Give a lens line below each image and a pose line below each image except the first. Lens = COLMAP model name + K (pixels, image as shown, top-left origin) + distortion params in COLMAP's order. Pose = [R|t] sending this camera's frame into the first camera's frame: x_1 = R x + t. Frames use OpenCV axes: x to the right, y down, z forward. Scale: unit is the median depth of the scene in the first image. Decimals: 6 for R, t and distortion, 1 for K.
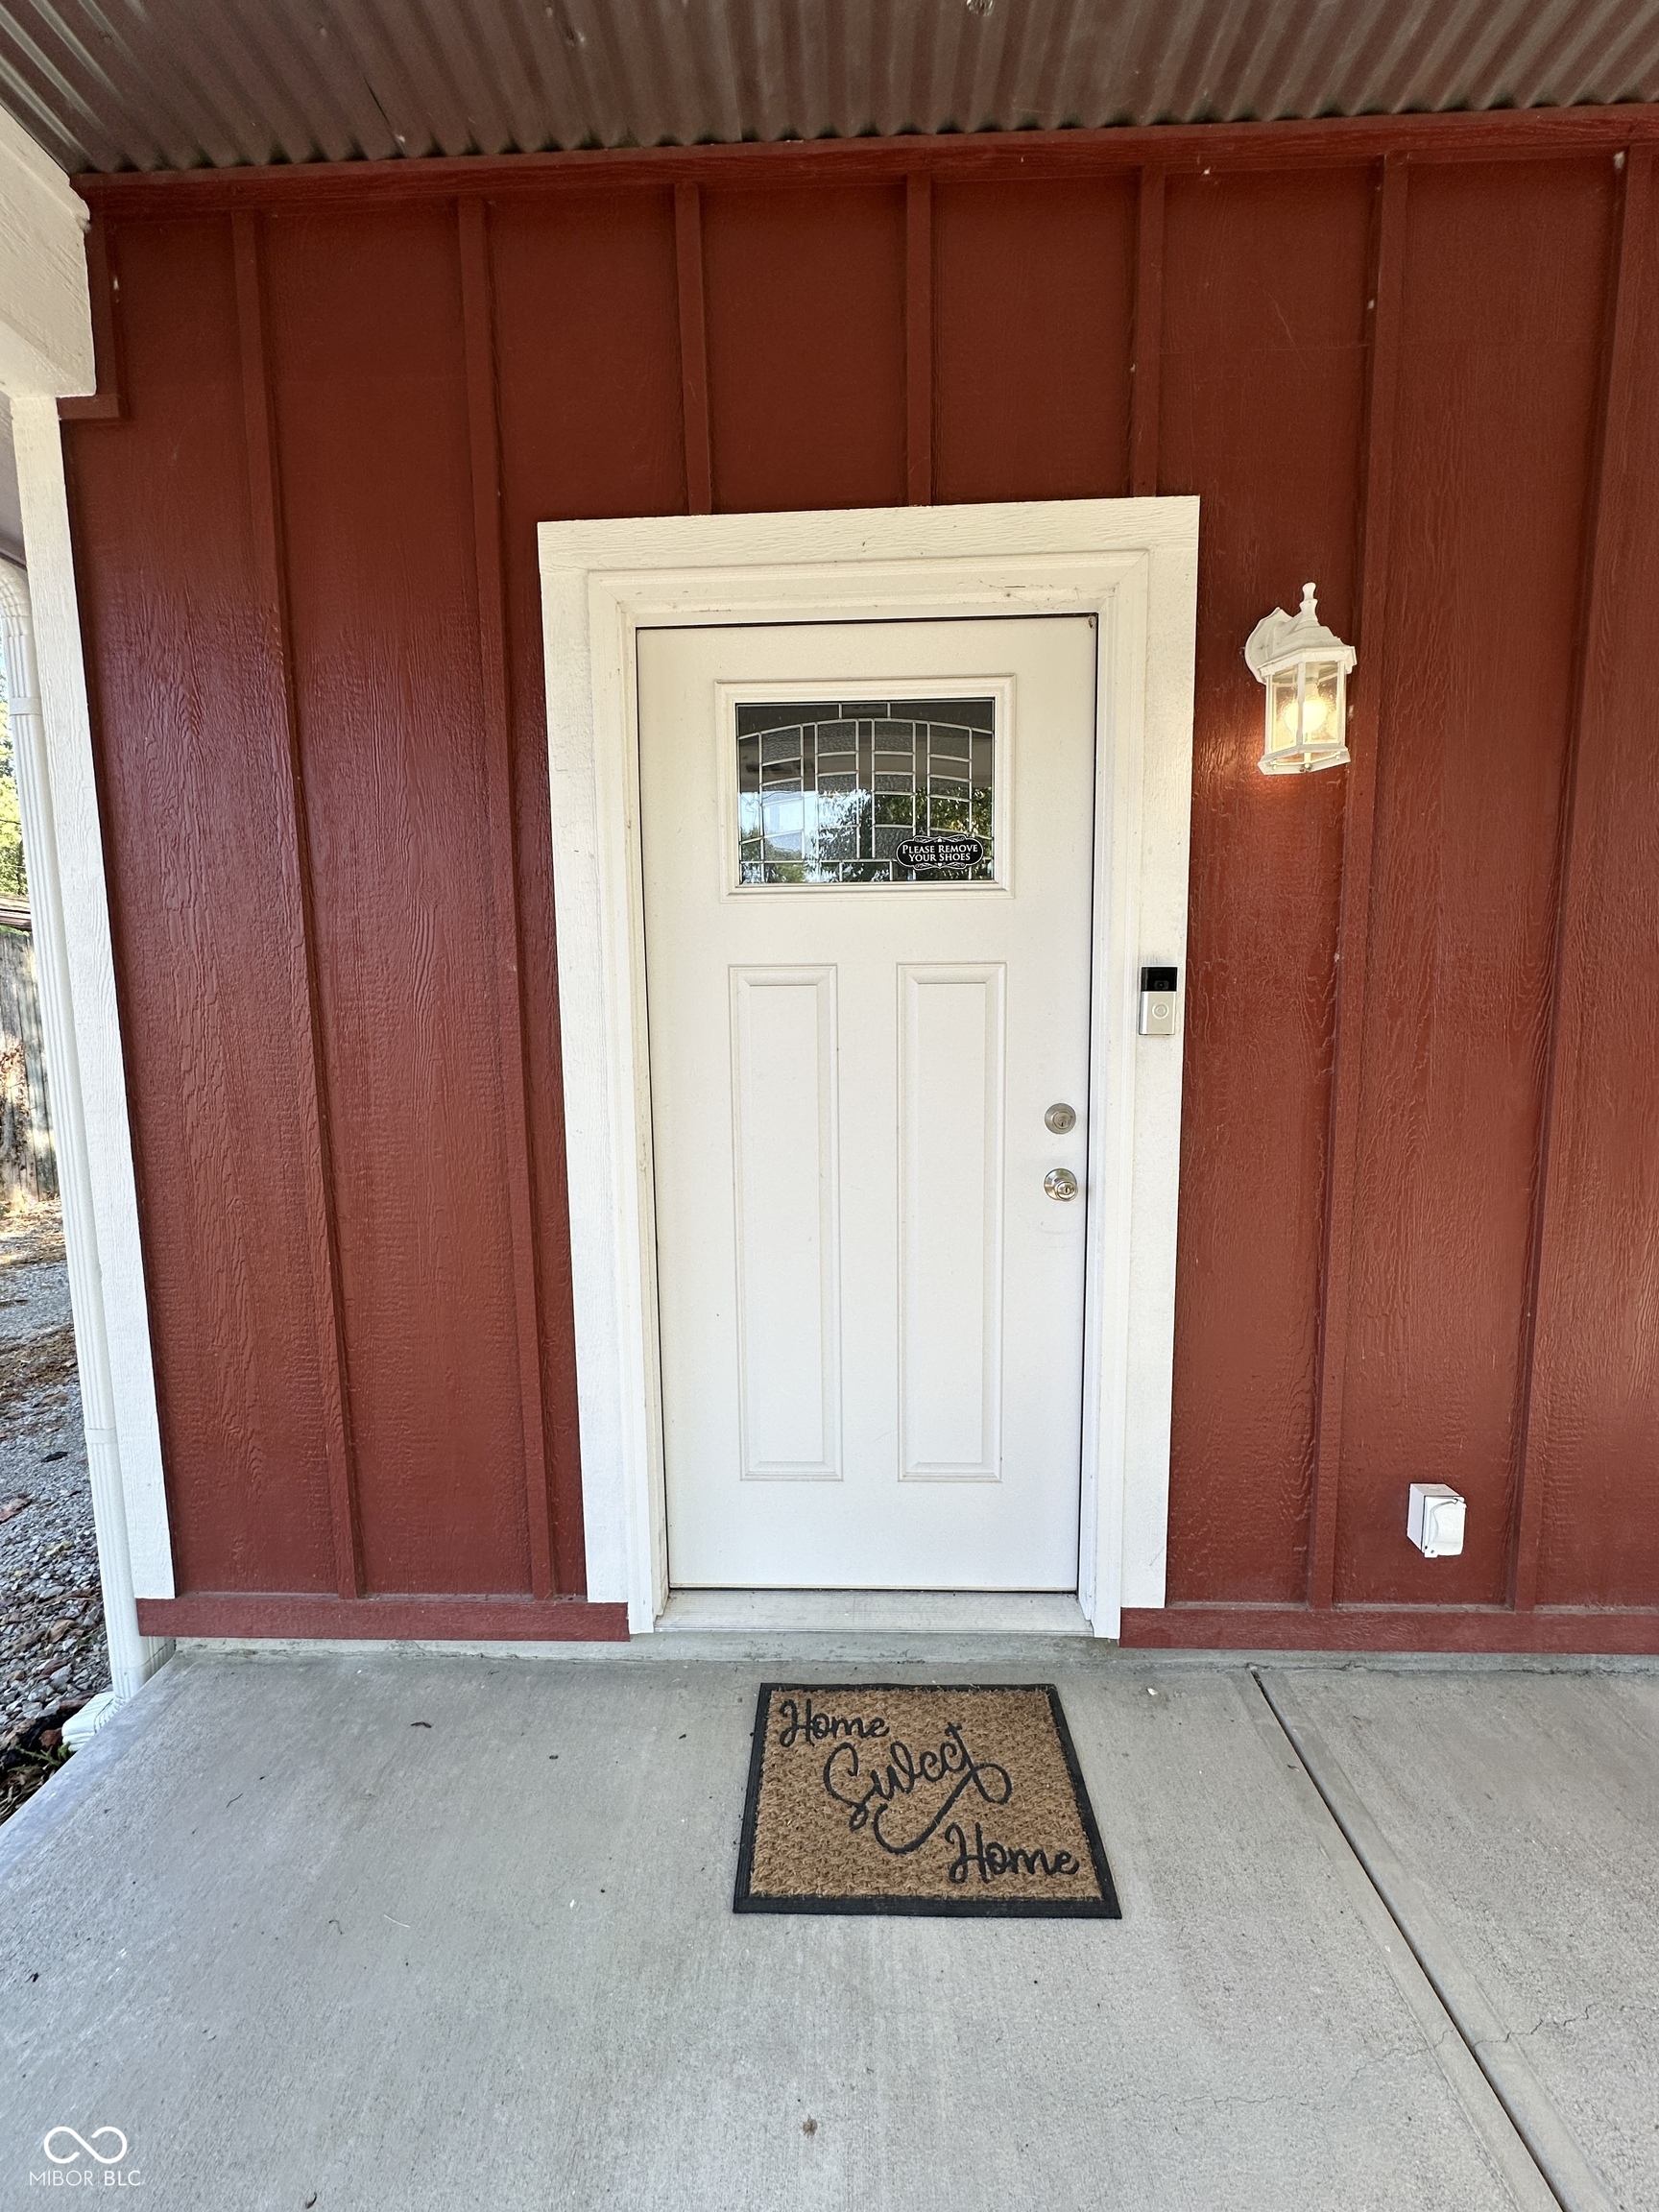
lens RADIAL K [[880.7, 0, 826.1], [0, 880.7, 1099.0], [0, 0, 1]] dist [-0.002666, -0.000338]
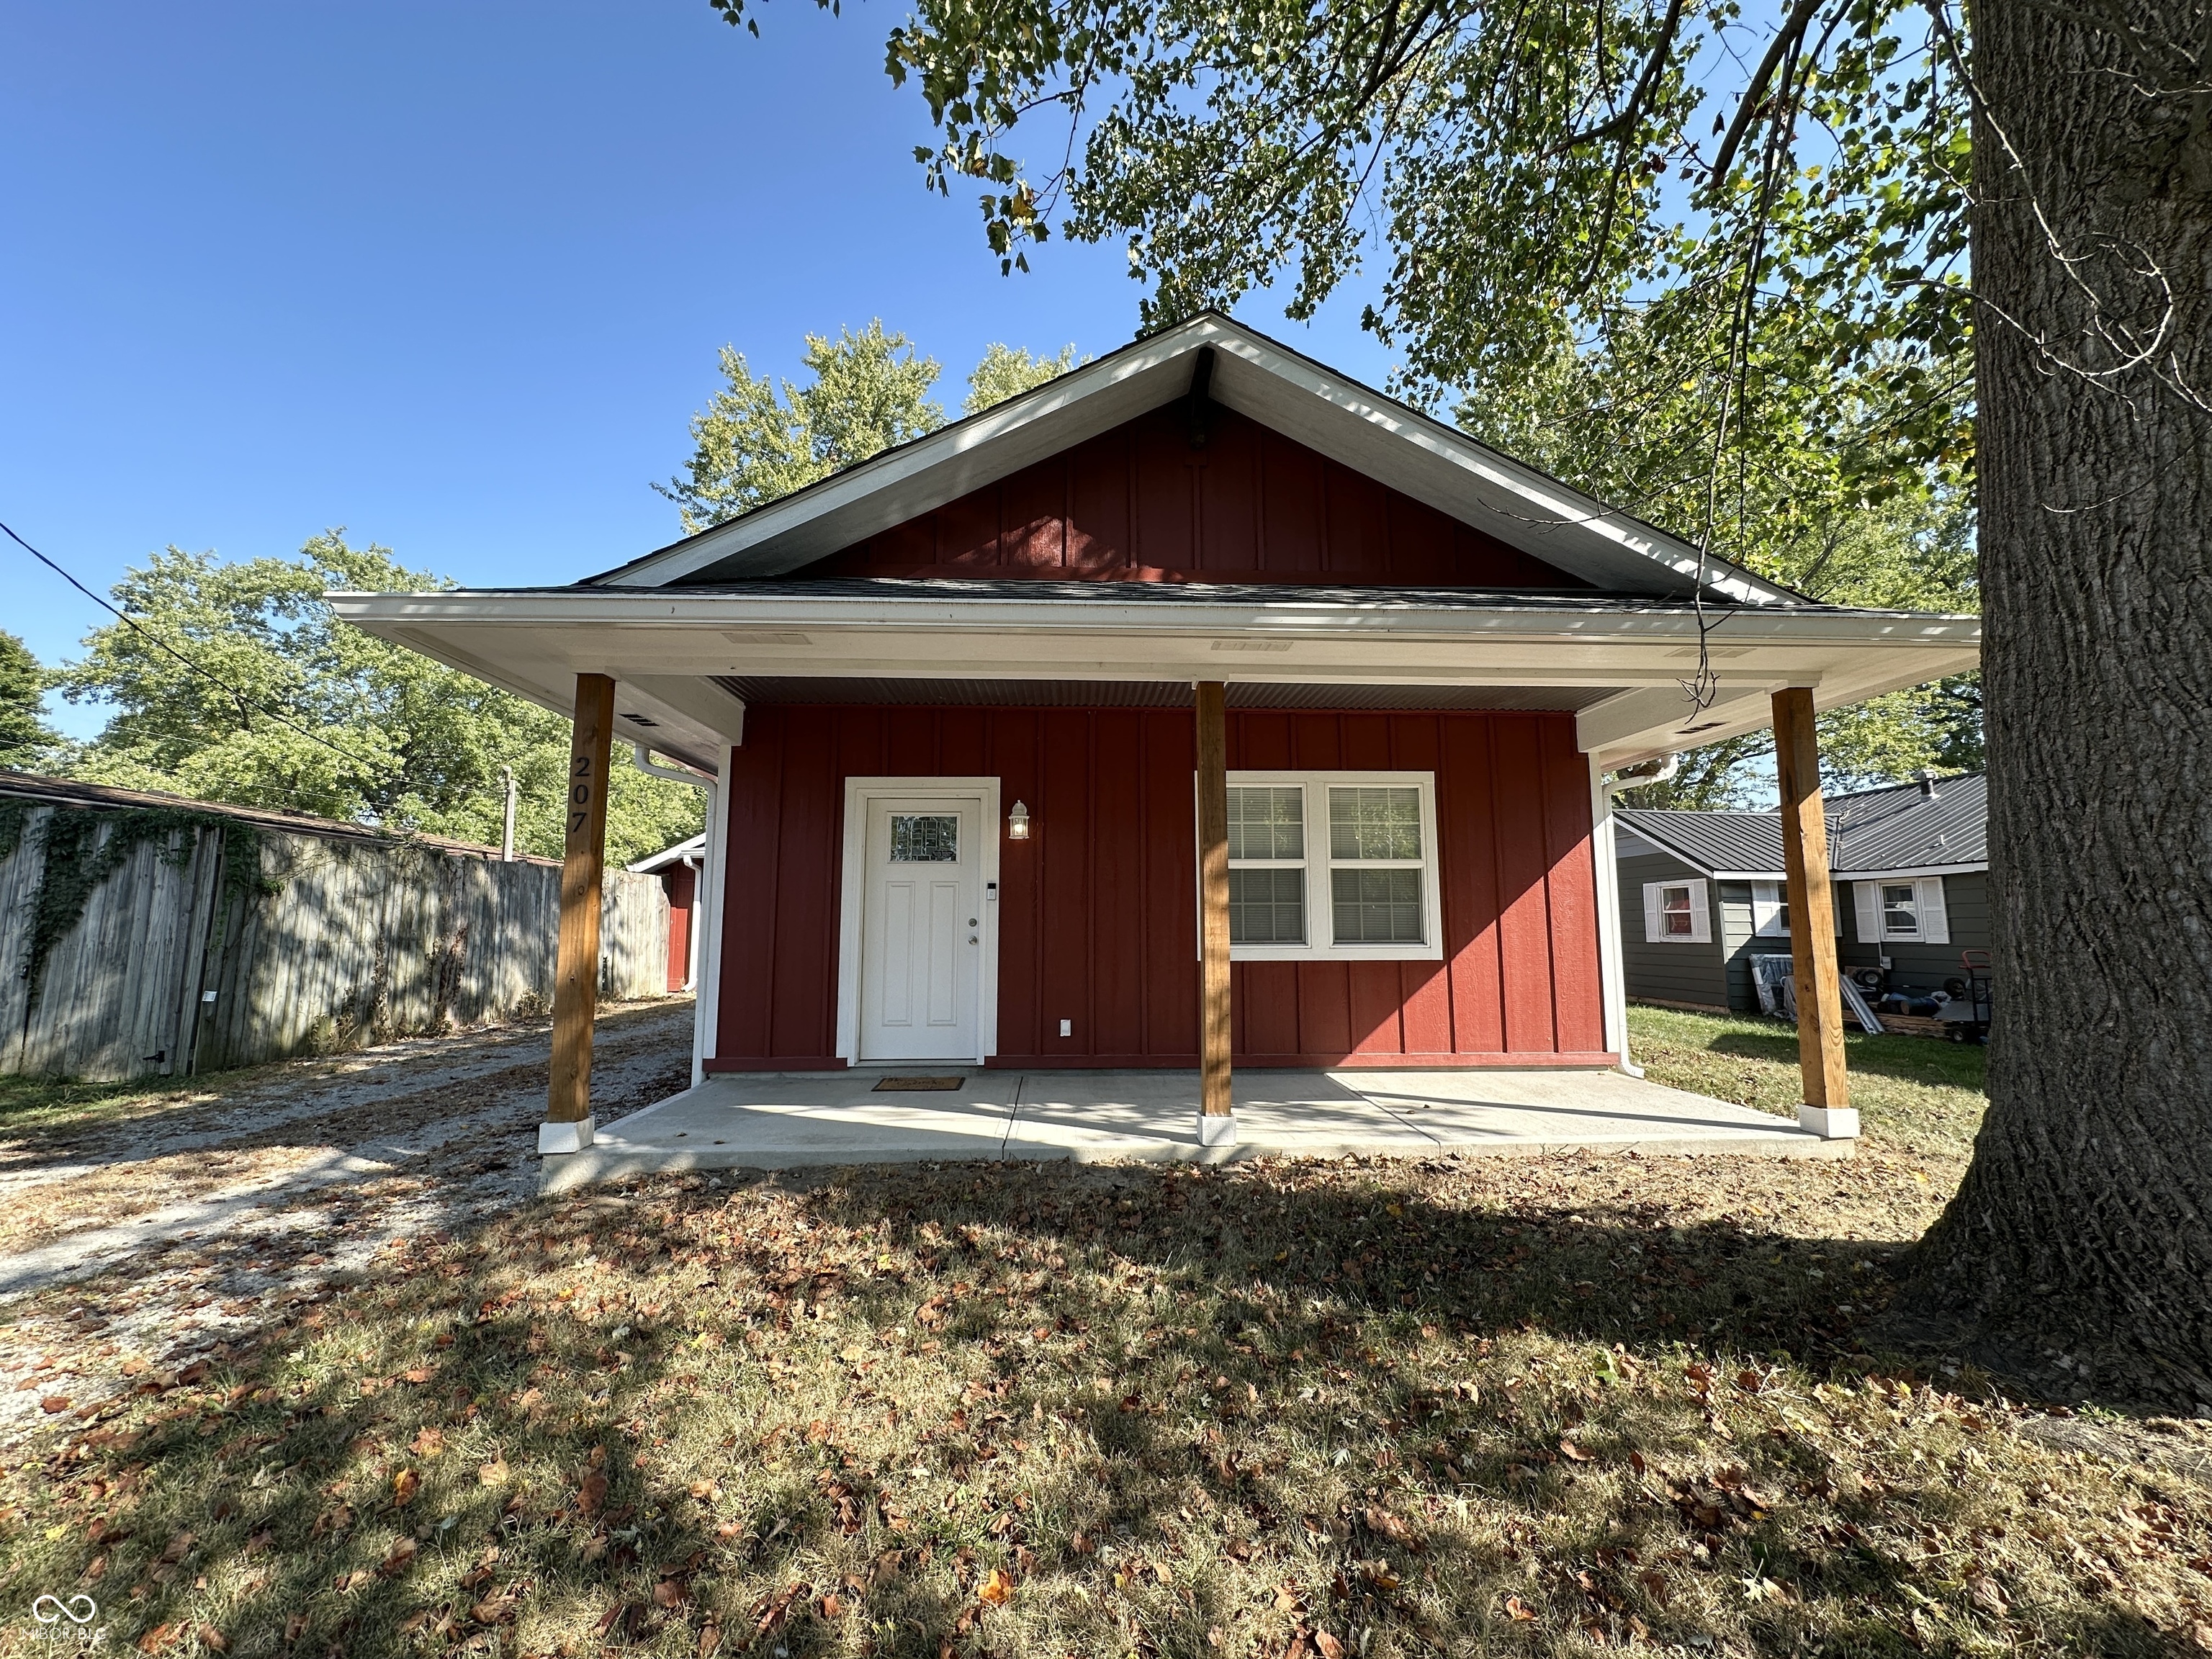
lens RADIAL K [[880.7, 0, 1101.7], [0, 880.7, 828.9], [0, 0, 1]] dist [-0.002666, -0.000338]
pose [[0.996539, 0.024824, 0.079338, 0.553679], [-0.006643, 0.975103, -0.221652, 0.508468], [-0.082865, 0.220358, 0.971893, -3.082935]]
